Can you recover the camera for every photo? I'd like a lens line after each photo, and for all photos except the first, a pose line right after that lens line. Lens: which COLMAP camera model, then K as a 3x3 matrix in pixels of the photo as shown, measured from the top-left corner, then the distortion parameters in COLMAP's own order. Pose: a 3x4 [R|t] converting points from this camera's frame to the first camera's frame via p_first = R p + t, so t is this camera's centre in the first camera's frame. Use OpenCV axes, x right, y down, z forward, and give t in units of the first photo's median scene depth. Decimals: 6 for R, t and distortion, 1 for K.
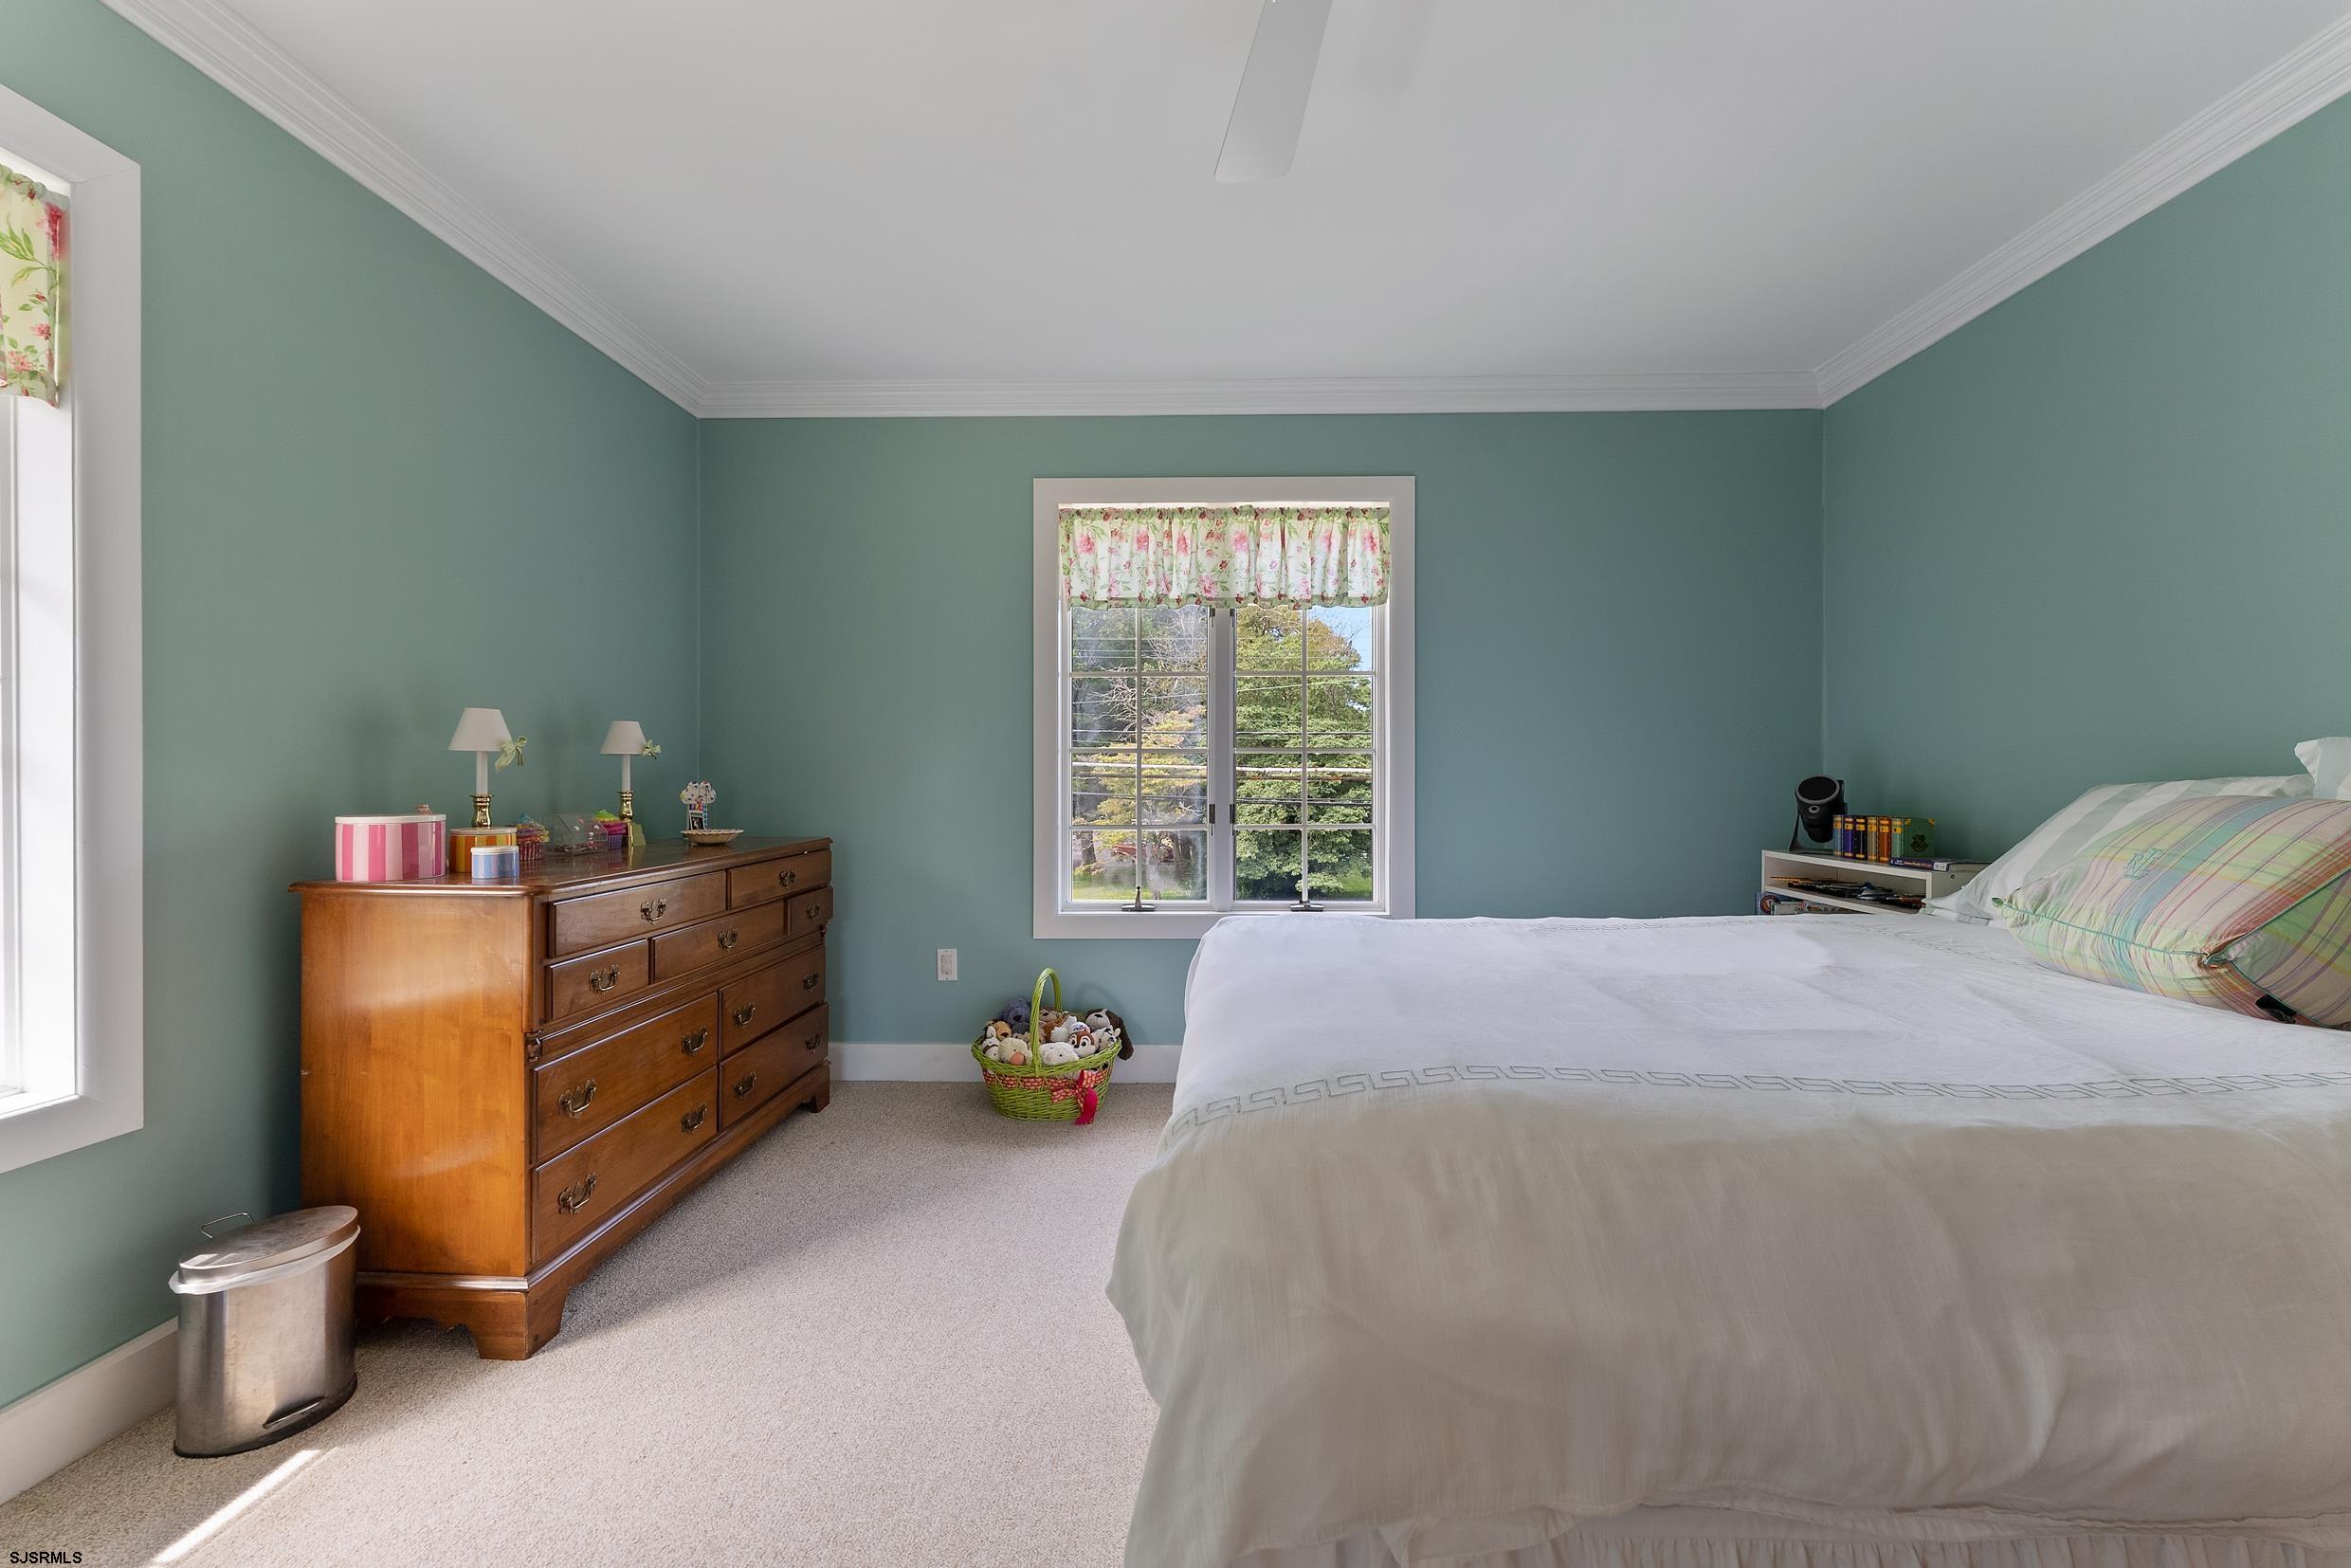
lens RADIAL K [[948.6, 0, 1176.8], [0, 948.6, 811.8], [0, 0, 1]] dist [0.002310, 0.000007]
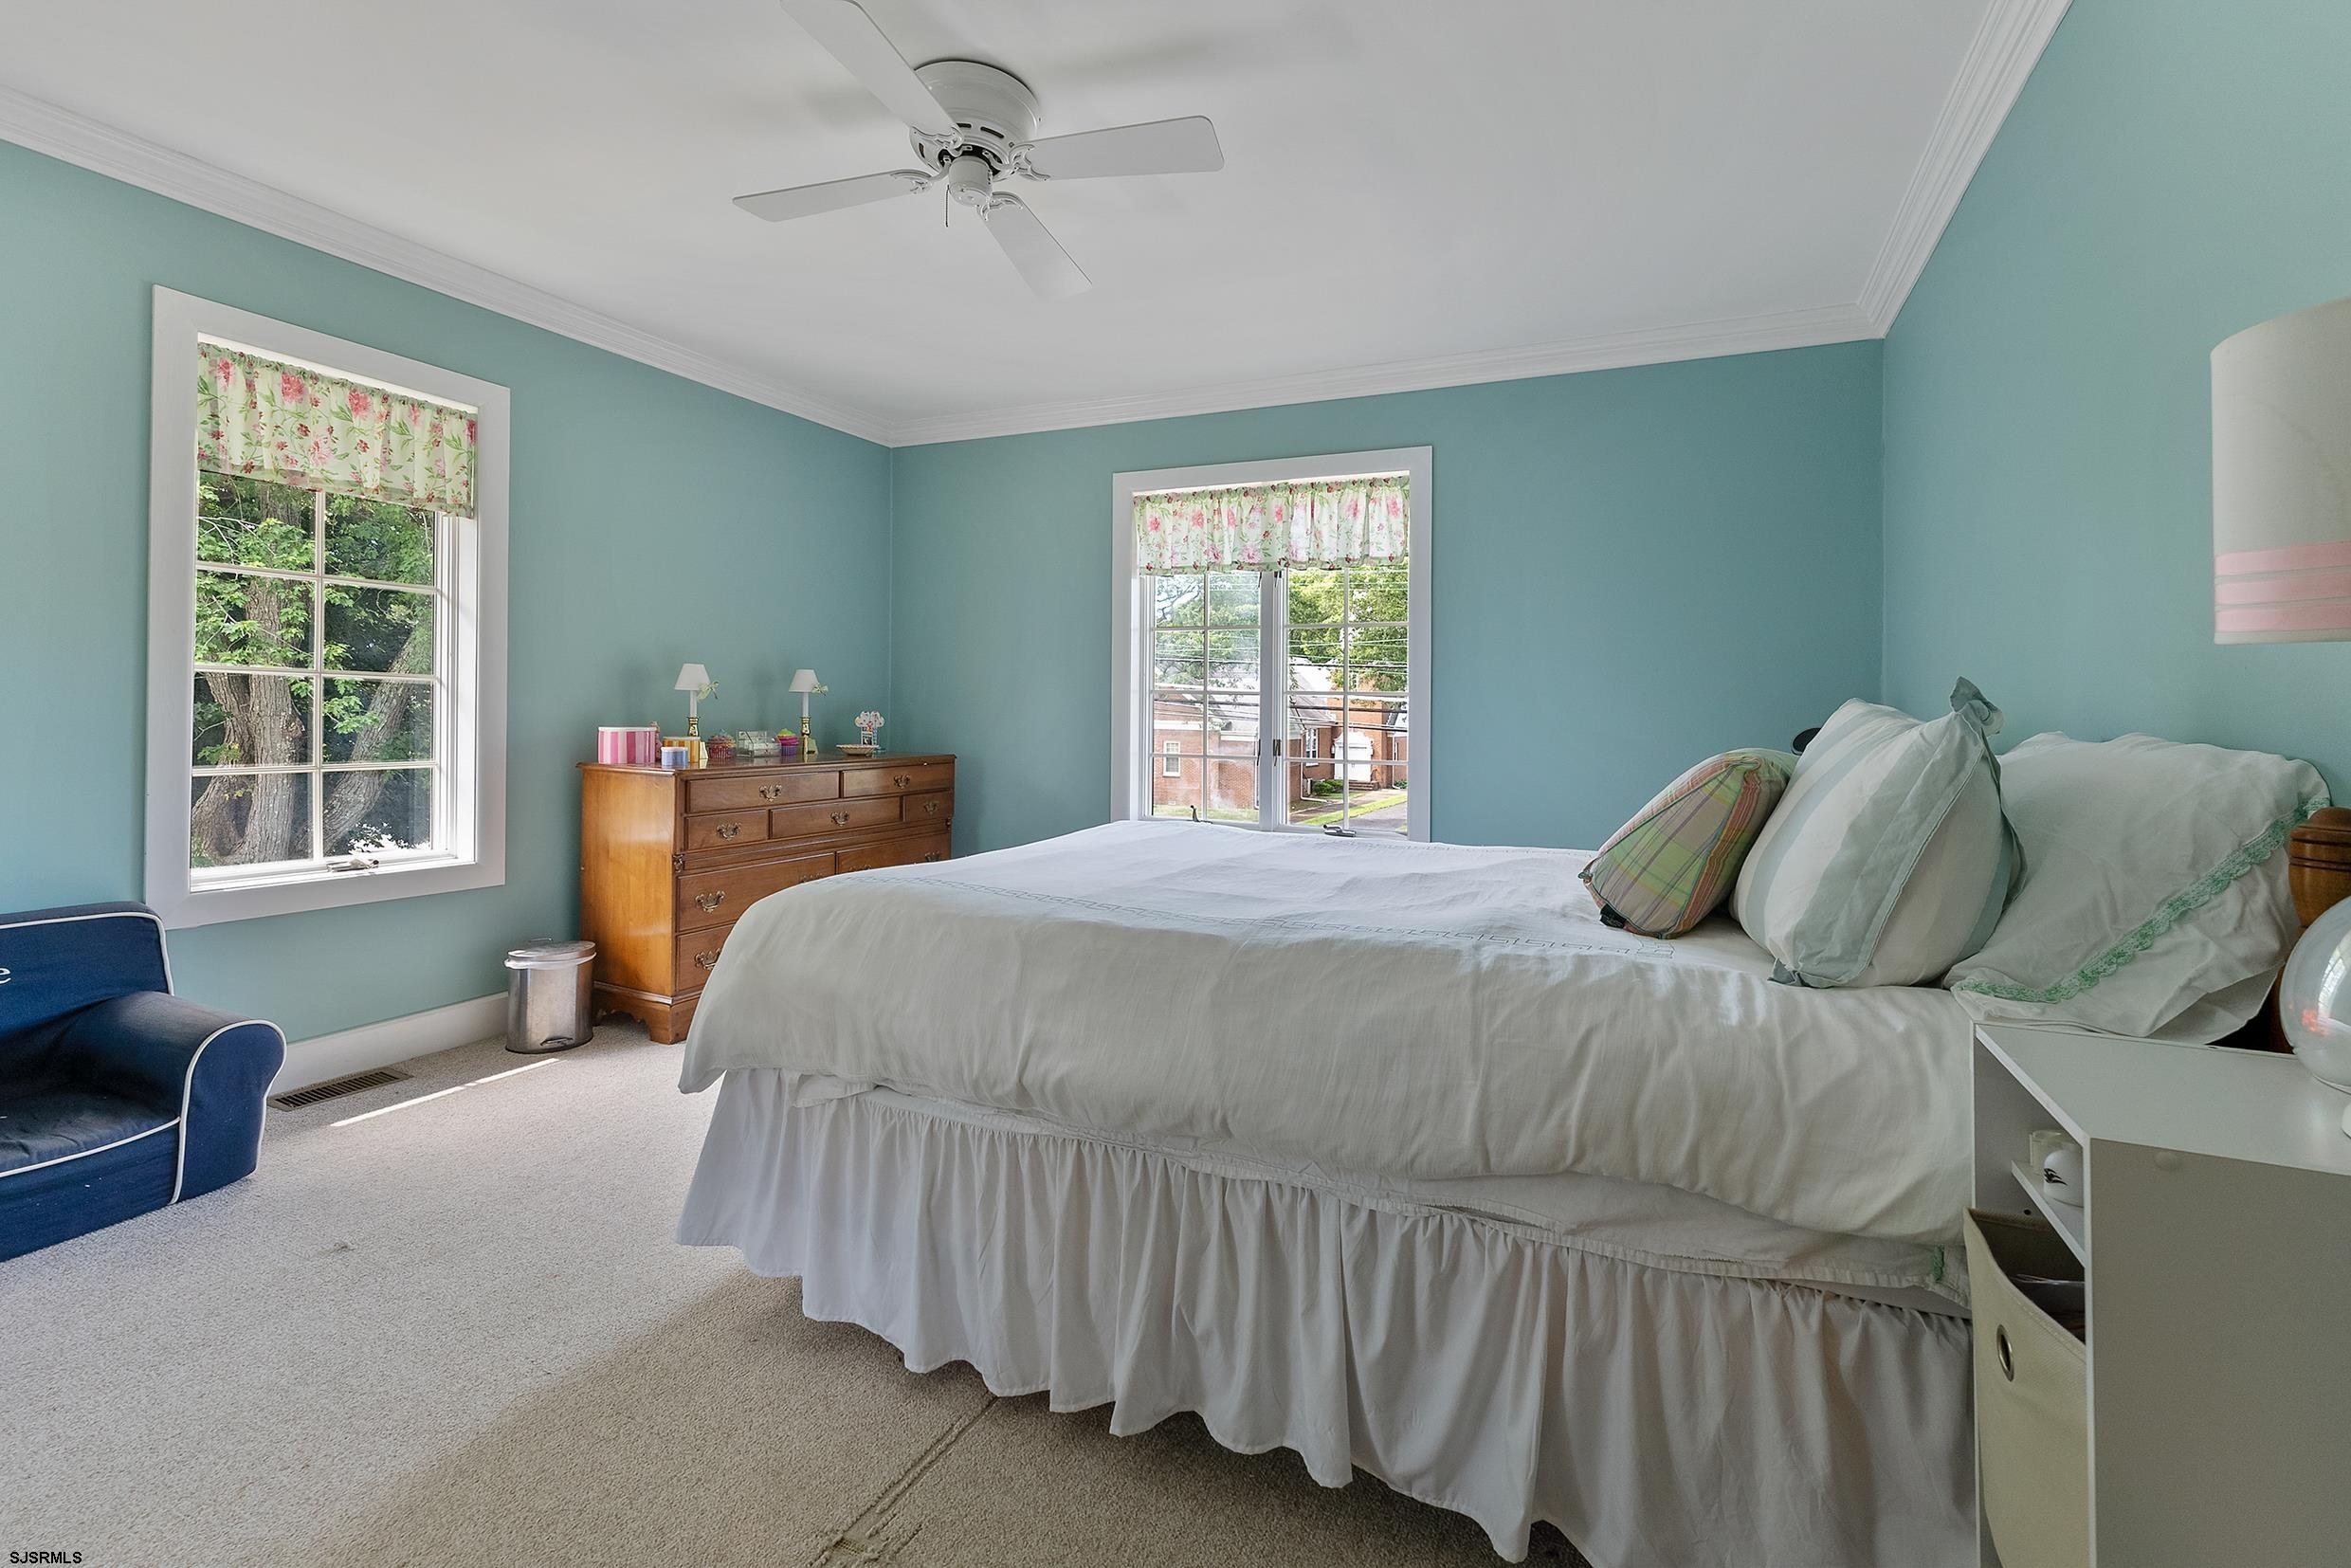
lens RADIAL K [[953.0, 0, 1175.1], [0, 953.0, 757.5], [0, 0, 1]] dist [0.003090, 0.000296]
pose [[0.931220, 0.036026, -0.362672, 0.463064], [-0.032379, 0.999345, 0.016131, -0.000841], [0.363016, -0.003278, 0.931777, -0.165642]]
